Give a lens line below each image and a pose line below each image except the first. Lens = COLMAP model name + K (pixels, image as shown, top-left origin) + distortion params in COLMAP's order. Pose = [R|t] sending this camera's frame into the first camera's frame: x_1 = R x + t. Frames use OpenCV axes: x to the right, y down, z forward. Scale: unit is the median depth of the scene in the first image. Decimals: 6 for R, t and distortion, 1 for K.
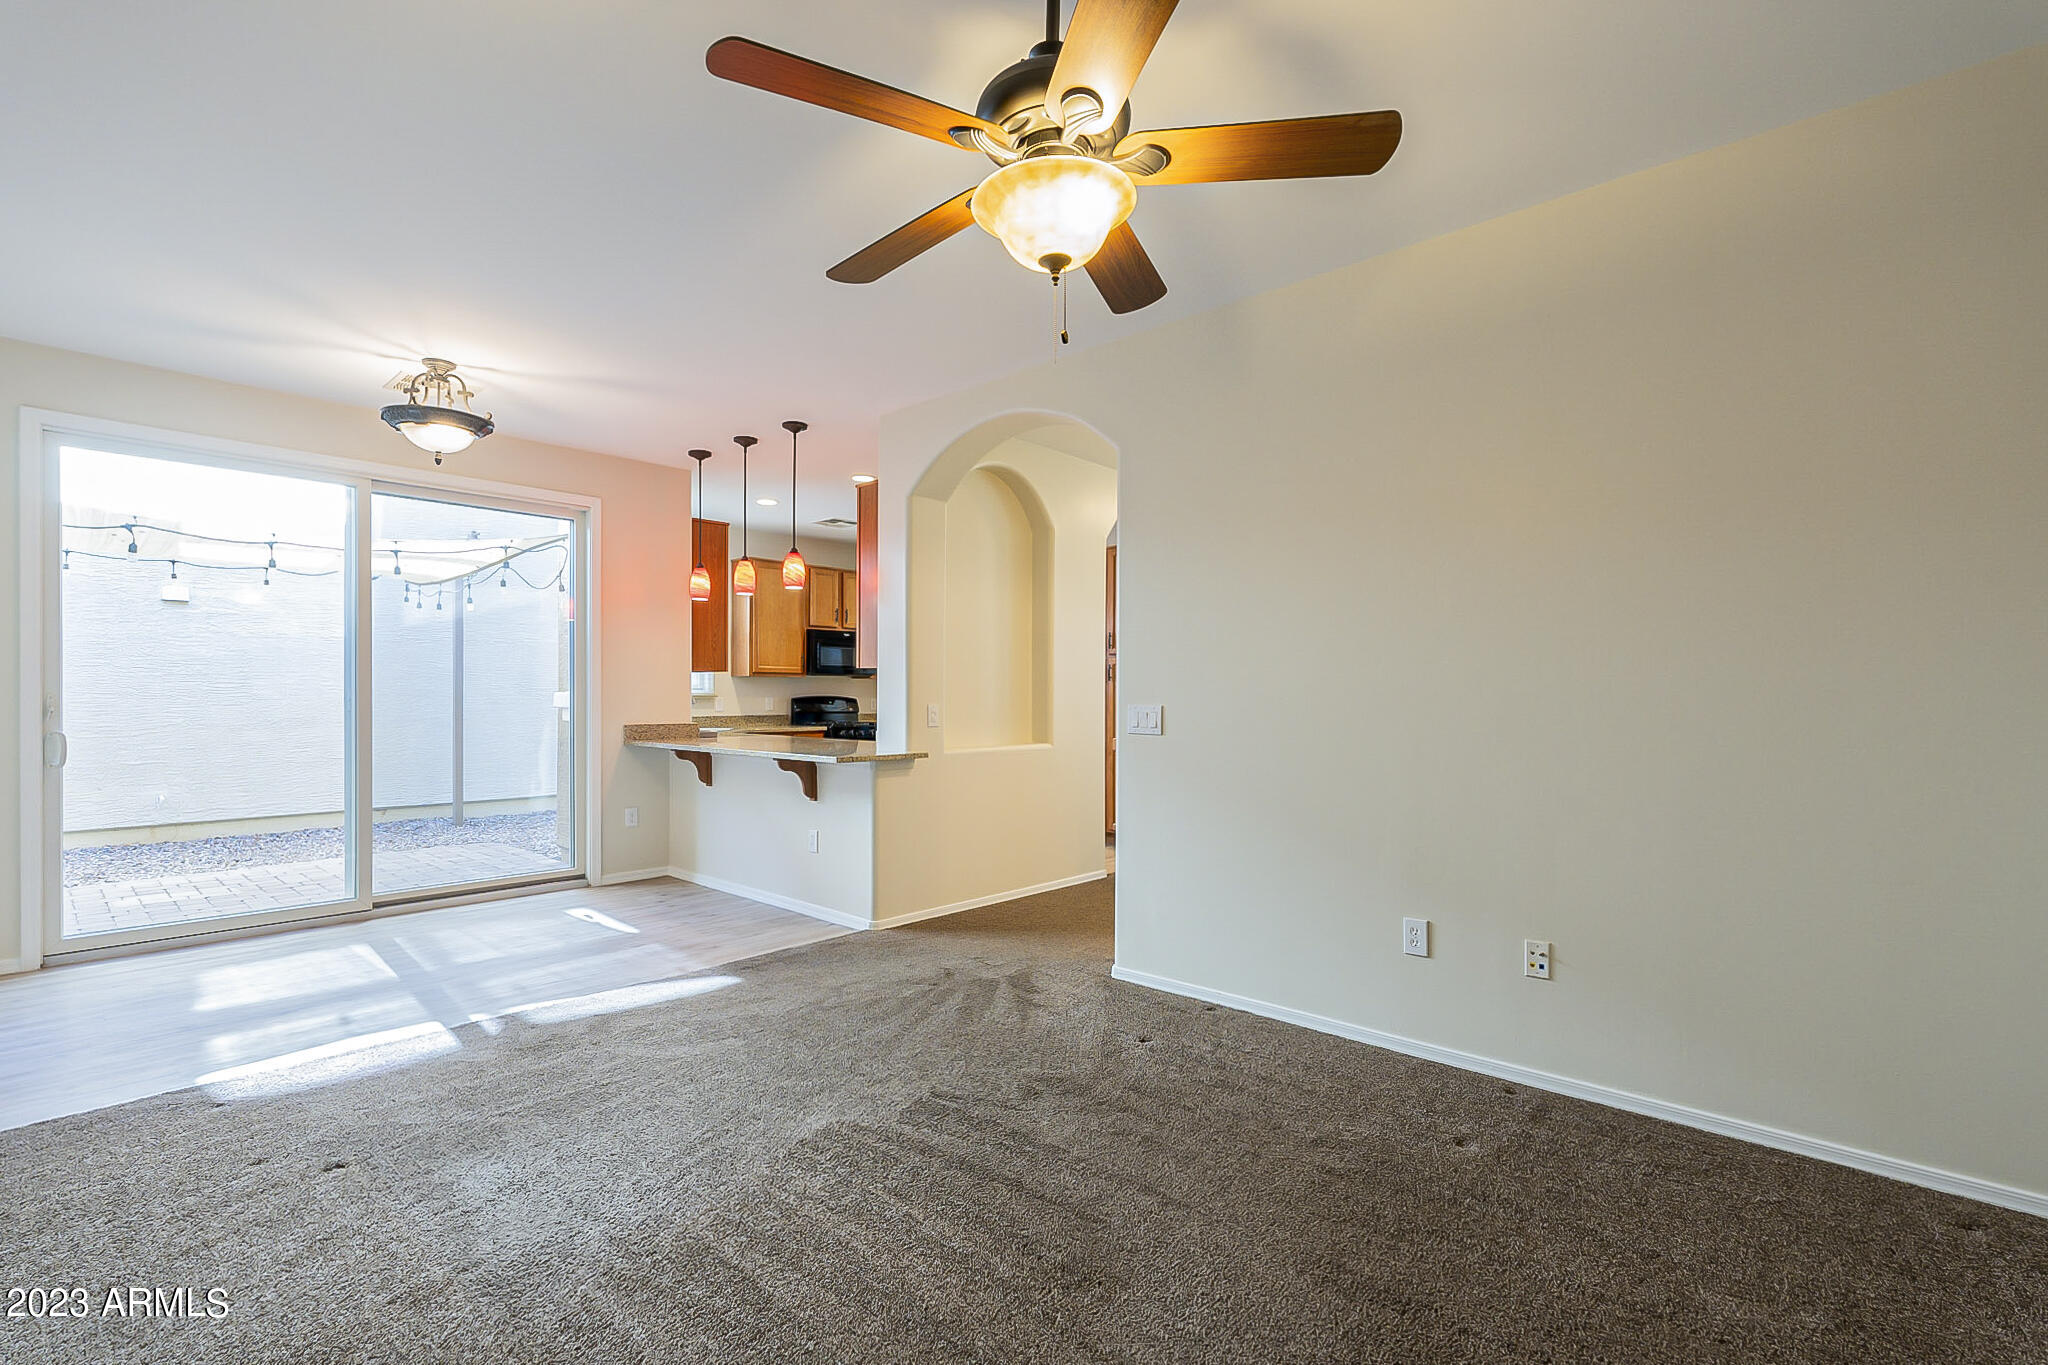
lens RADIAL K [[928.8, 0, 1029.7], [0, 928.8, 699.1], [0, 0, 1]] dist [-0.001138, 0.000005]
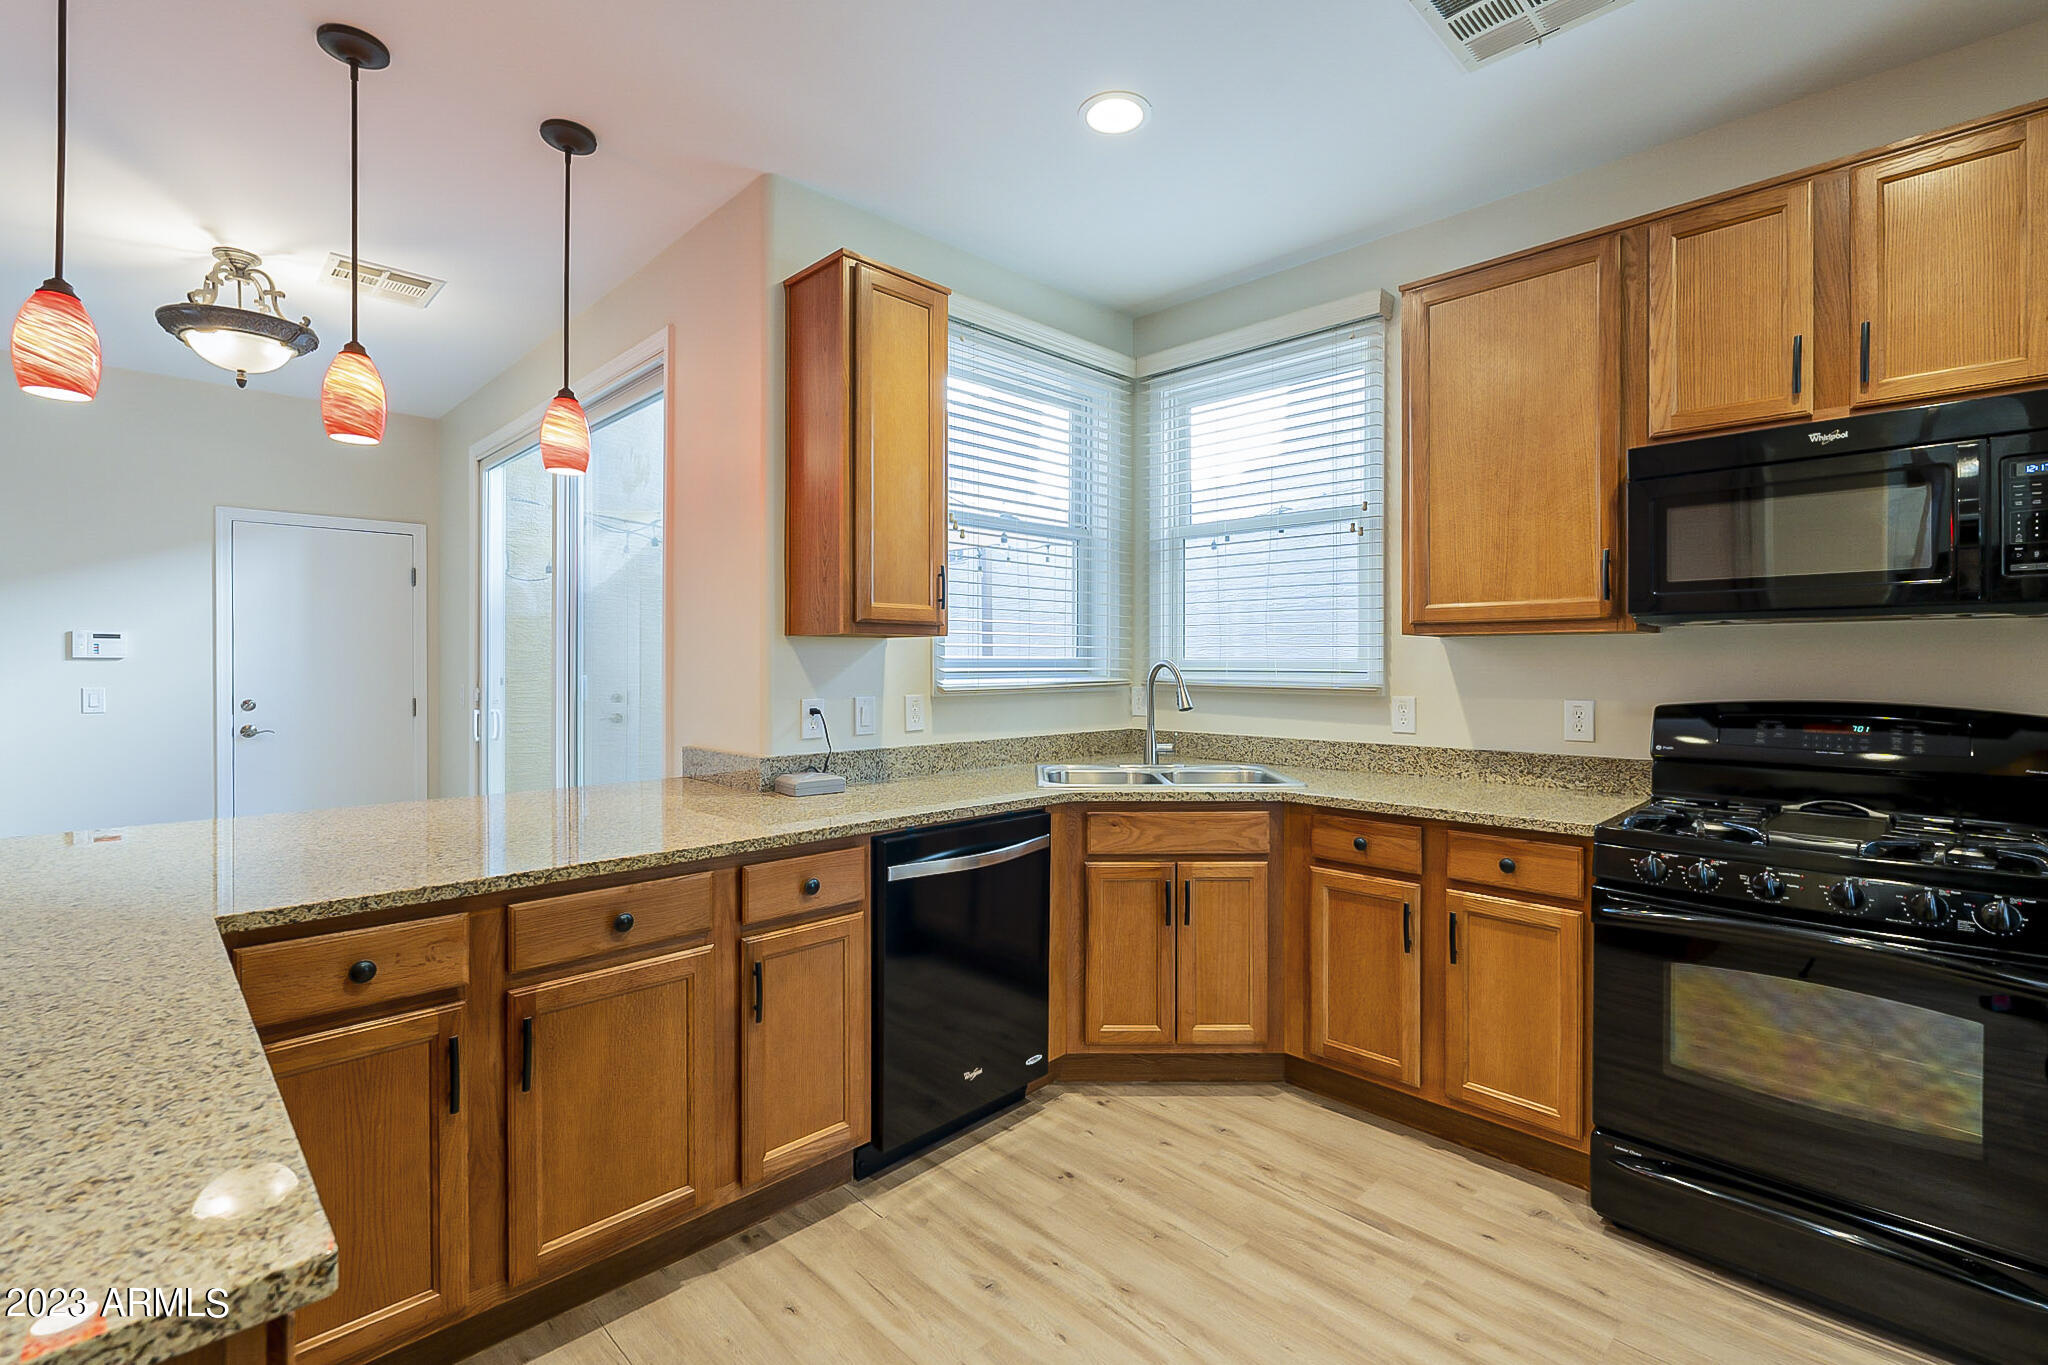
lens RADIAL K [[919.2, 0, 1013.1], [0, 919.2, 679.9], [0, 0, 1]] dist [-0.002343, -0.000315]
pose [[-0.048608, 0.016606, -0.998680, 0.072521], [-0.000771, 0.999861, 0.016663, -0.025871], [0.998818, 0.001580, -0.048589, 1.696313]]
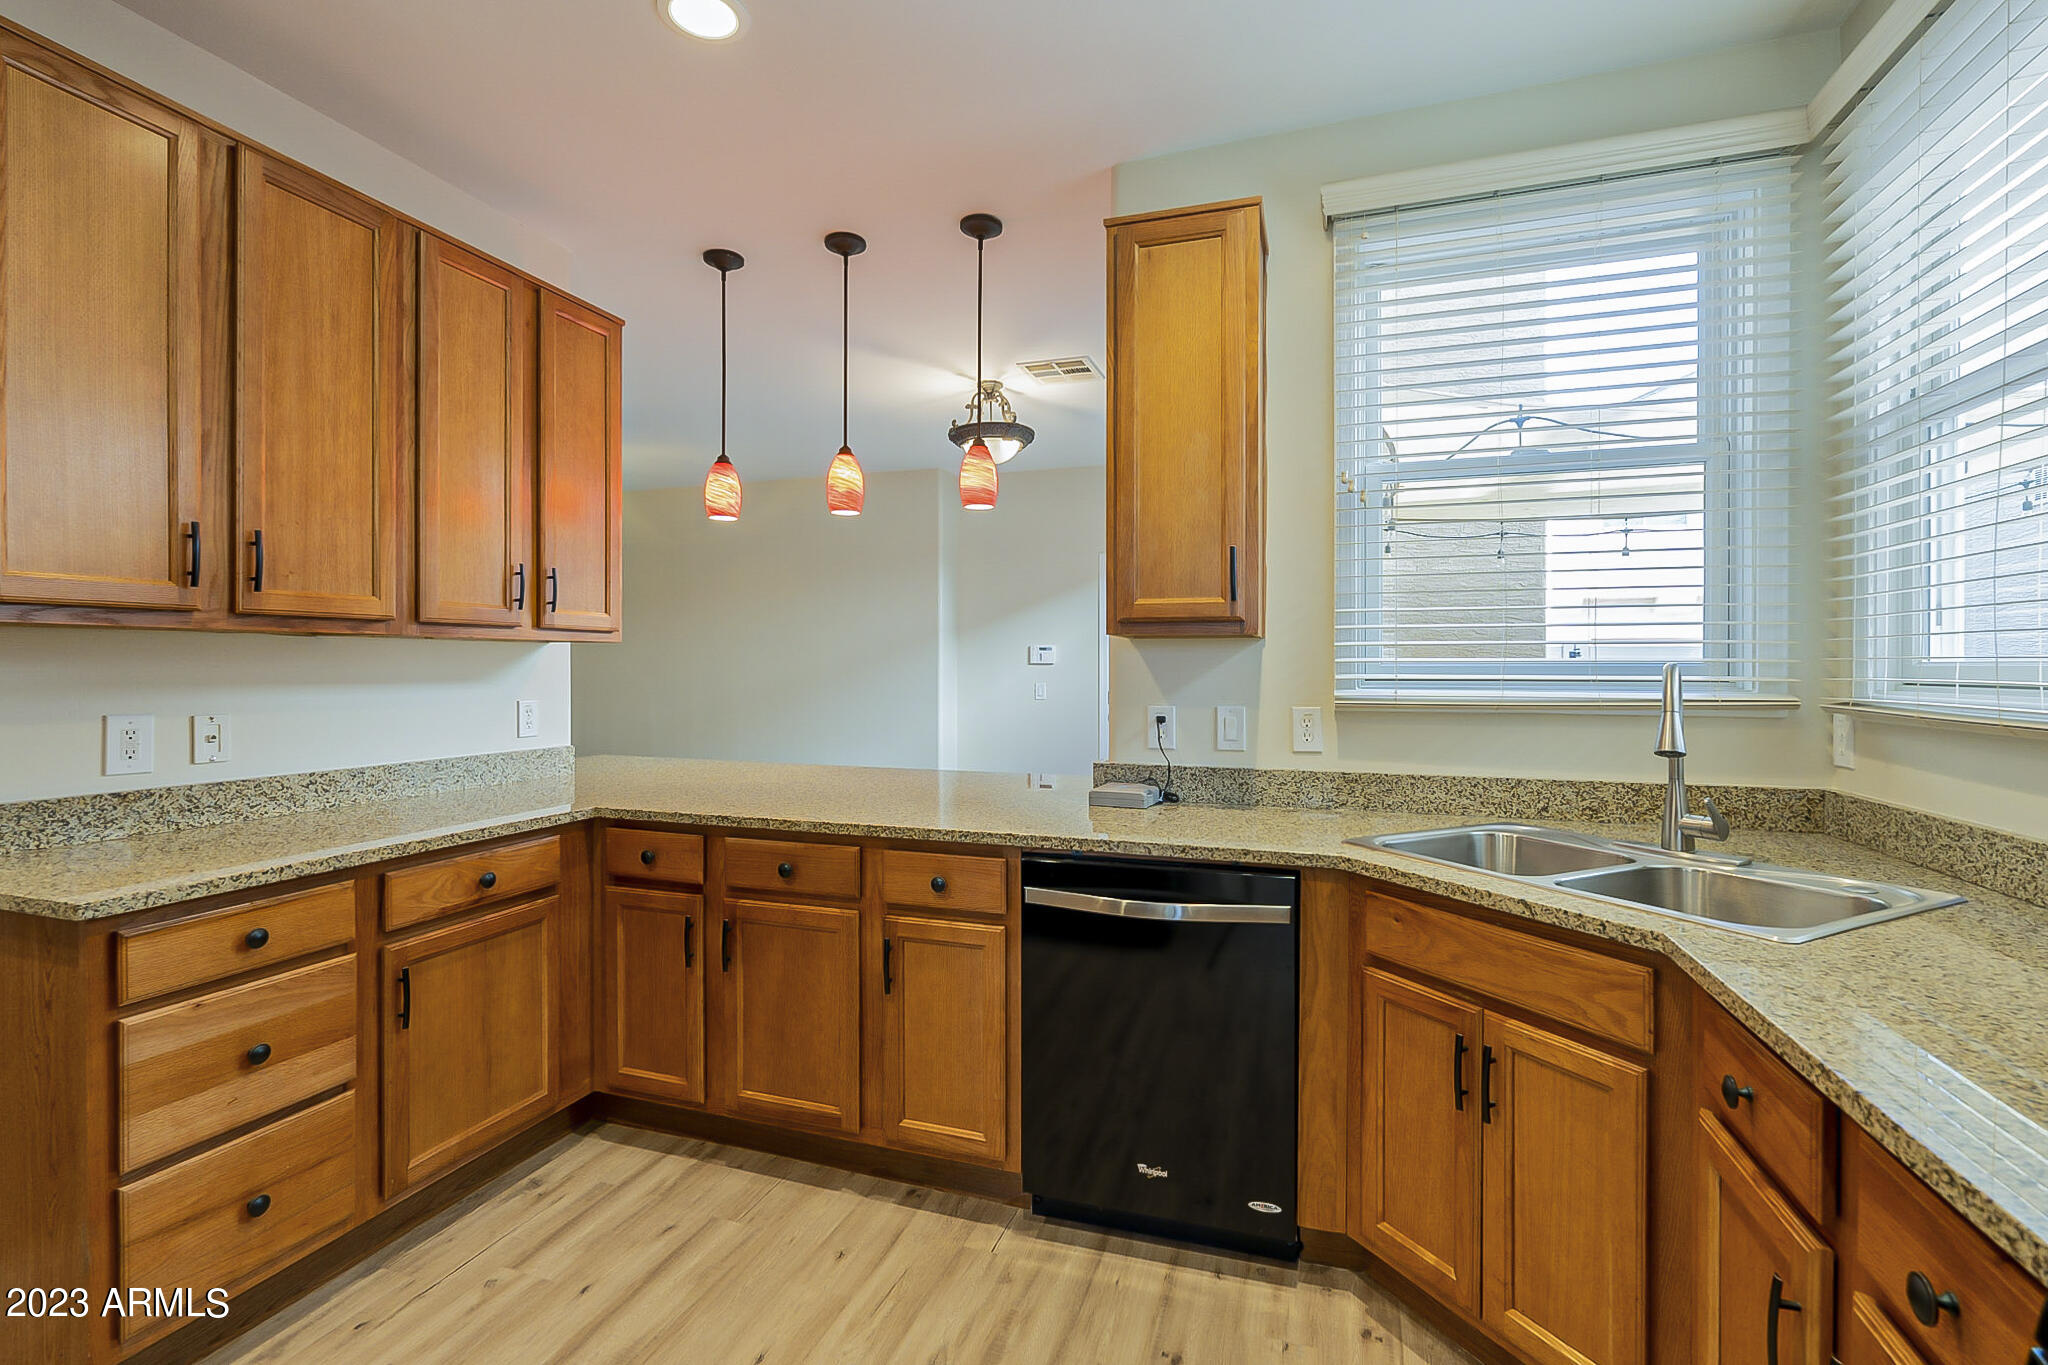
lens RADIAL K [[919.2, 0, 1013.1], [0, 919.2, 679.9], [0, 0, 1]] dist [-0.002343, -0.000315]
pose [[-0.916662, 0.003208, -0.399650, -0.234854], [-0.002675, 0.999896, 0.014161, -0.026781], [0.399653, 0.014050, -0.916559, 2.030538]]
